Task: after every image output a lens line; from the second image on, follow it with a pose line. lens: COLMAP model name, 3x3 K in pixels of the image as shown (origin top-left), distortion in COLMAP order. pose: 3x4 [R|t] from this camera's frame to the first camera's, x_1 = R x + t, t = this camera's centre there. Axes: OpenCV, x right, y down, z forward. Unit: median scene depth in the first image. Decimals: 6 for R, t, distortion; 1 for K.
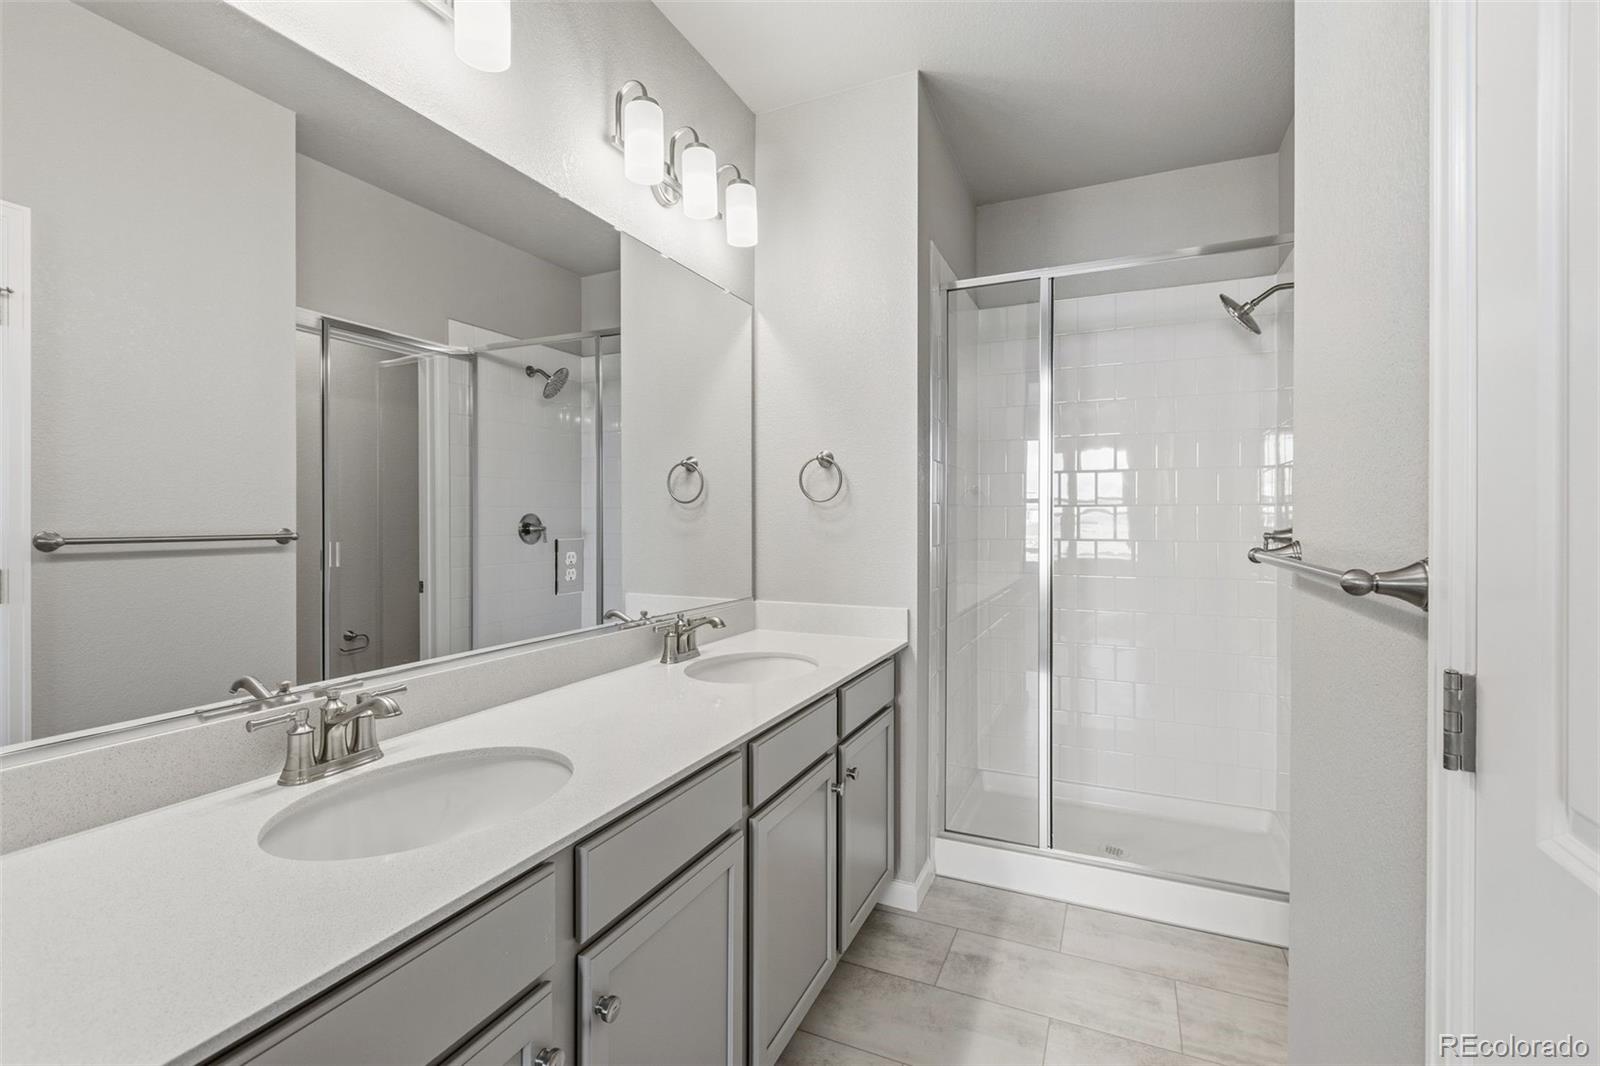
lens RADIAL K [[708.0, 0, 799.0], [0, 708.0, 522.0], [0, 0, 1]] dist [0.020332, -0.000449]
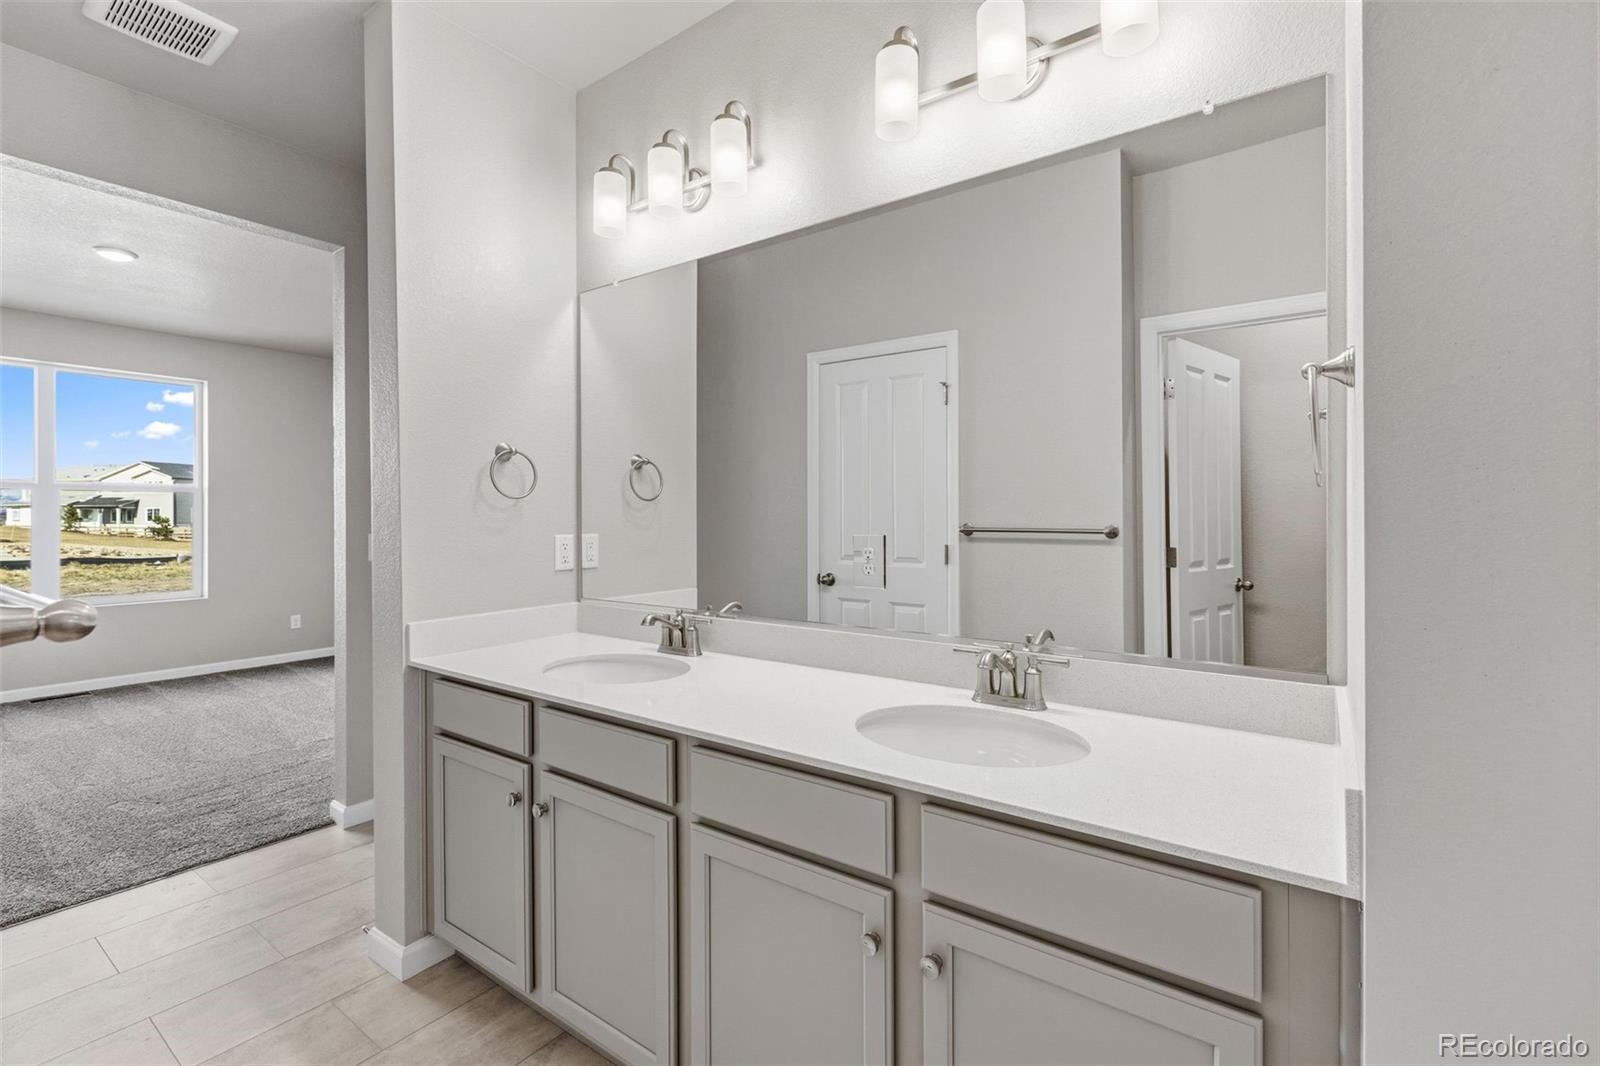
lens RADIAL K [[708.0, 0, 796.2], [0, 708.0, 520.7], [0, 0, 1]] dist [0.020332, -0.000449]
pose [[-0.200652, 0.005639, -0.979646, 0.605316], [-0.007656, 0.999944, 0.007324, -0.001989], [0.979633, 0.008970, -0.200598, 0.914324]]
